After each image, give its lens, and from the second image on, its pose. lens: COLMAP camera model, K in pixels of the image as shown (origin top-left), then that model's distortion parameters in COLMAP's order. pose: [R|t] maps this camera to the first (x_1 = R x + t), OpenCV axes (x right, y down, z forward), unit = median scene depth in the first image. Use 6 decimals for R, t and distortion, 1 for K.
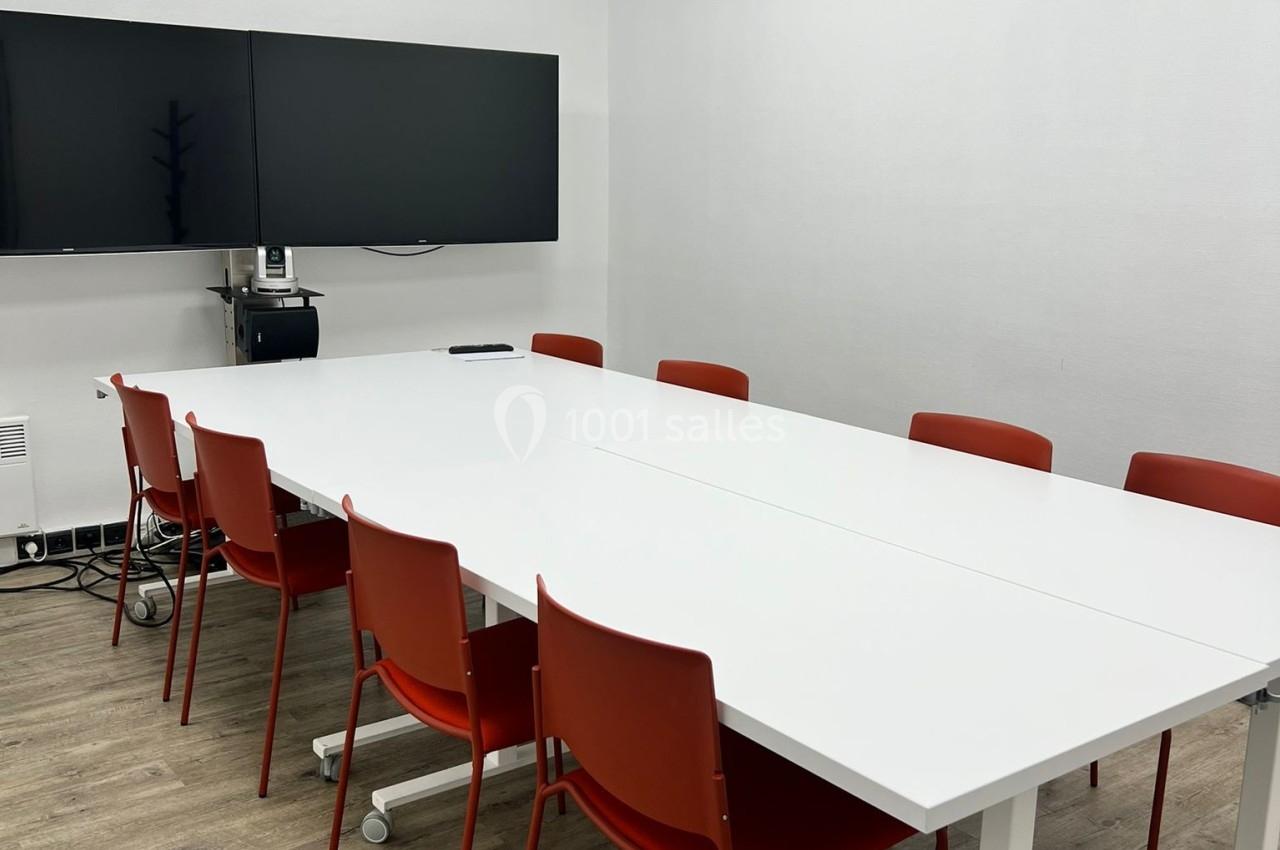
lens RADIAL K [[1259.3, 0, 640.0], [0, 1259.3, 425.0], [0, 0, 1]] dist [0.059096, -0.081774]
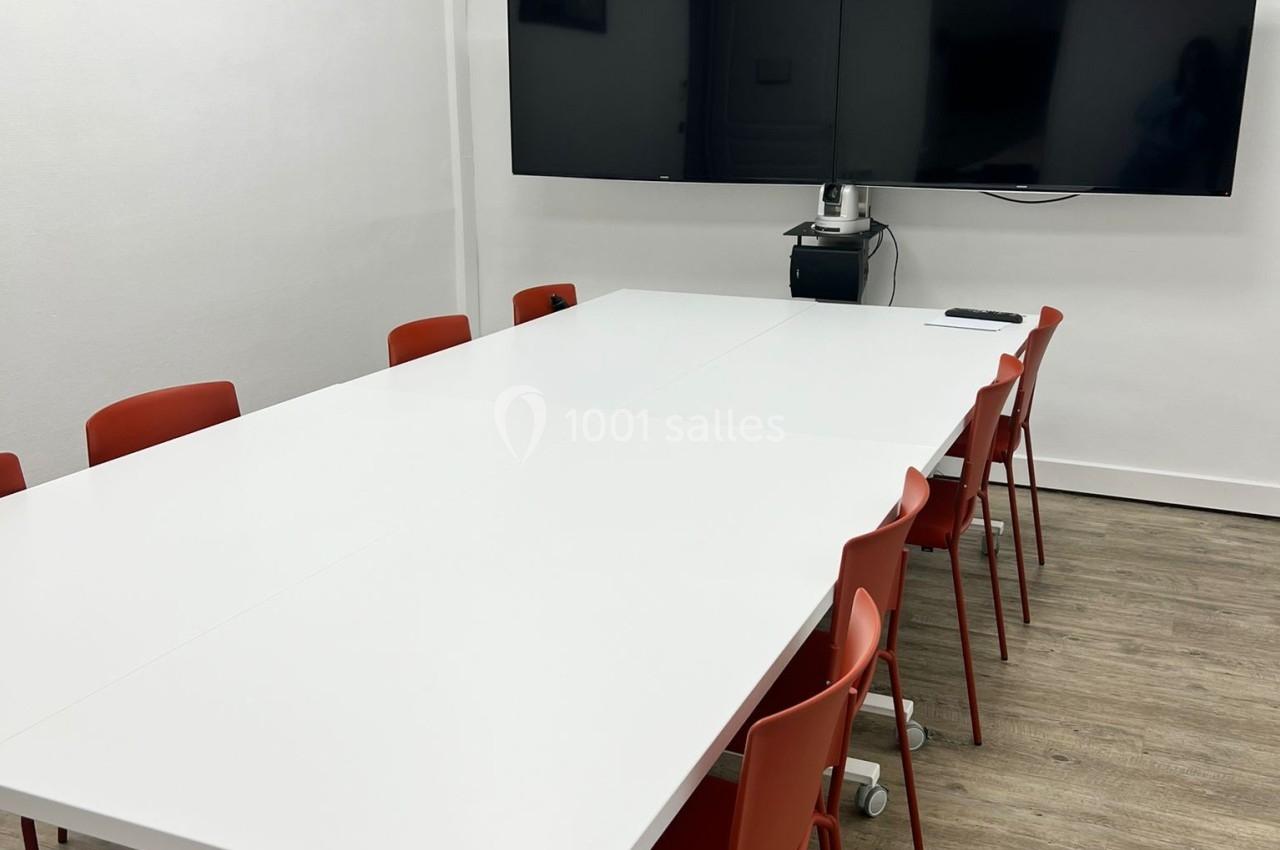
lens RADIAL K [[1259.3, 0, 640.0], [0, 1259.3, 425.0], [0, 0, 1]] dist [0.059096, -0.081774]
pose [[0.502862, 0.207390, -0.839118, 0.624776], [-0.169551, 0.975596, 0.139514, -0.086913], [0.847574, 0.072117, 0.525754, 0.459056]]
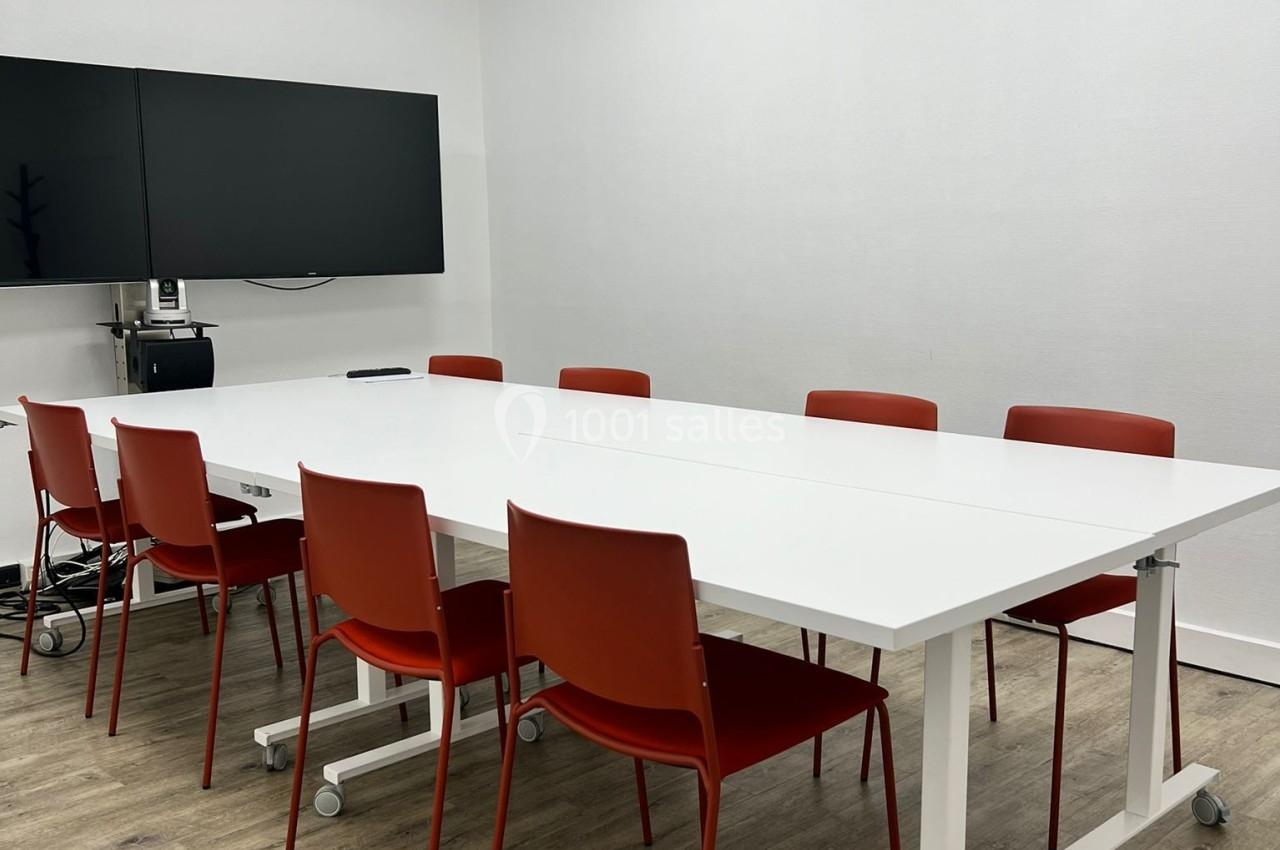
lens RADIAL K [[1259.3, 0, 640.0], [0, 1259.3, 425.0], [0, 0, 1]] dist [0.059096, -0.081774]
pose [[0.992000, -0.046331, 0.117426, -0.048800], [0.053159, 0.997031, -0.055701, 0.063939], [-0.114497, 0.061498, 0.991518, -0.046352]]
